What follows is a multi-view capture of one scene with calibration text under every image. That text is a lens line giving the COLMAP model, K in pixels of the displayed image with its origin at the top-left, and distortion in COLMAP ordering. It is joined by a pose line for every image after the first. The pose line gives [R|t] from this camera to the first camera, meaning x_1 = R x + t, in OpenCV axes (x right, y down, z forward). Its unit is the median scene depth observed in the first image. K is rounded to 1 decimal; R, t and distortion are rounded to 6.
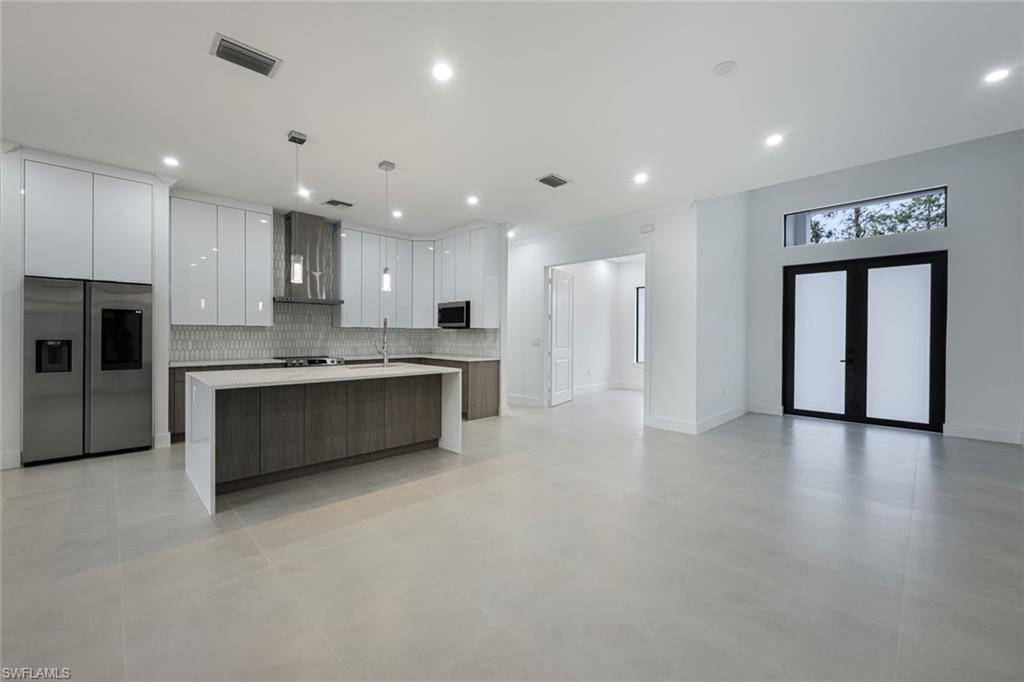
lens RADIAL K [[416.1, 0, 509.3], [0, 416.1, 333.2], [0, 0, 1]] dist [0.007121, -0.001972]
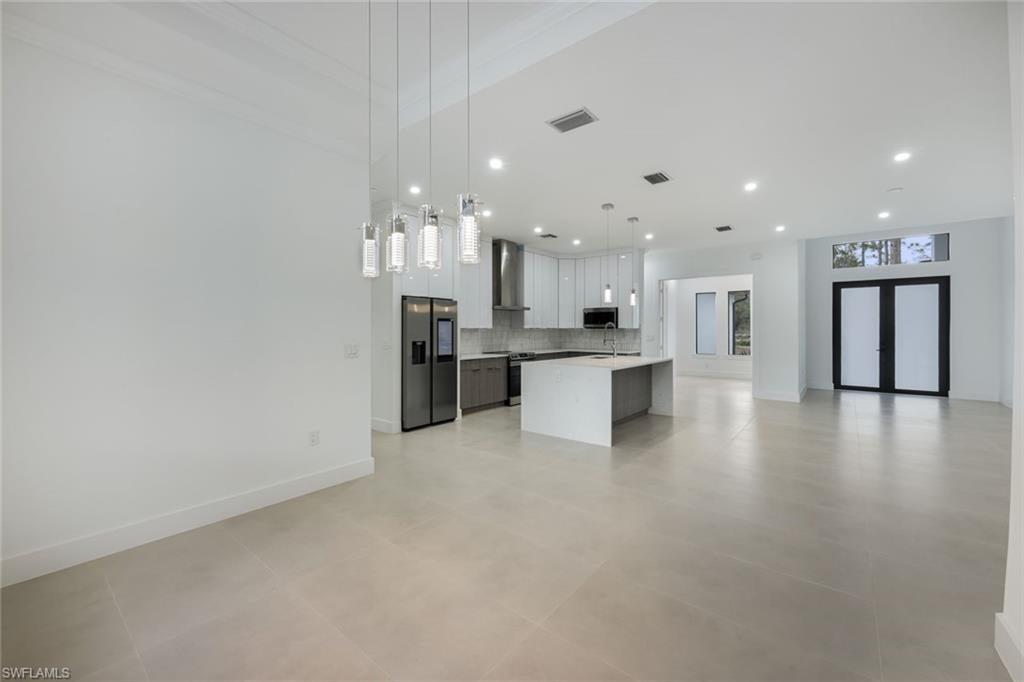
lens RADIAL K [[416.1, 0, 515.9], [0, 416.1, 324.0], [0, 0, 1]] dist [0.007121, -0.001972]
pose [[0.992971, -0.004845, 0.118261, -0.597800], [0.005794, 0.999954, -0.007683, -0.018416], [-0.118219, 0.008315, 0.992953, -0.270840]]
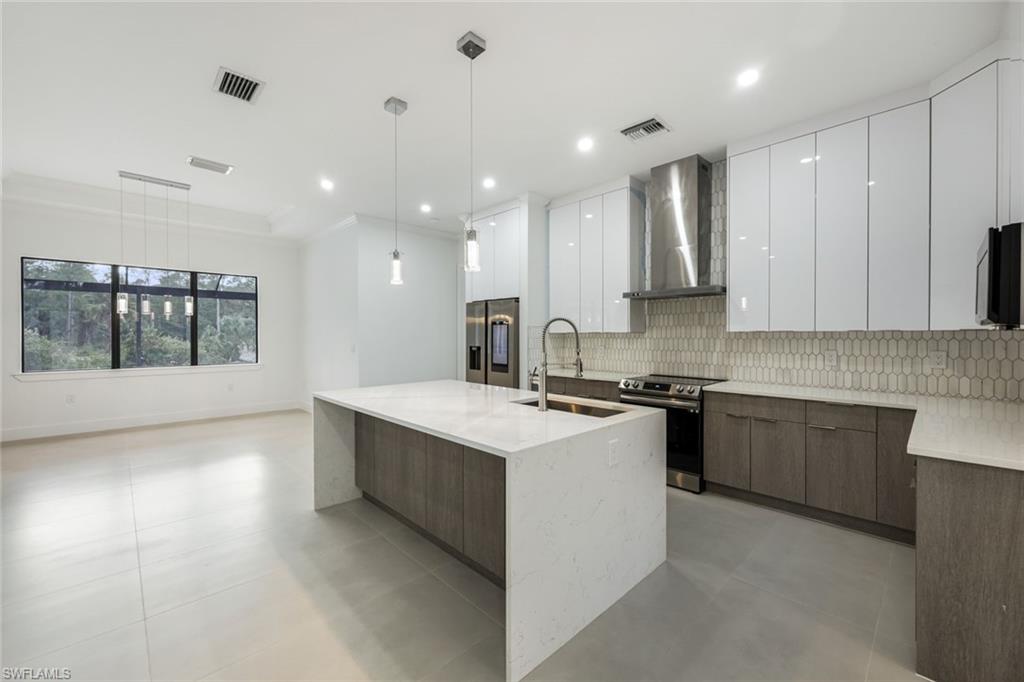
lens RADIAL K [[416.1, 0, 512.7], [0, 416.1, 334.5], [0, 0, 1]] dist [0.007121, -0.001972]
pose [[-0.016706, -0.004274, -0.999851, 0.180345], [0.005777, 0.999974, -0.004371, -0.009971], [0.999844, -0.005849, -0.016681, 0.737228]]
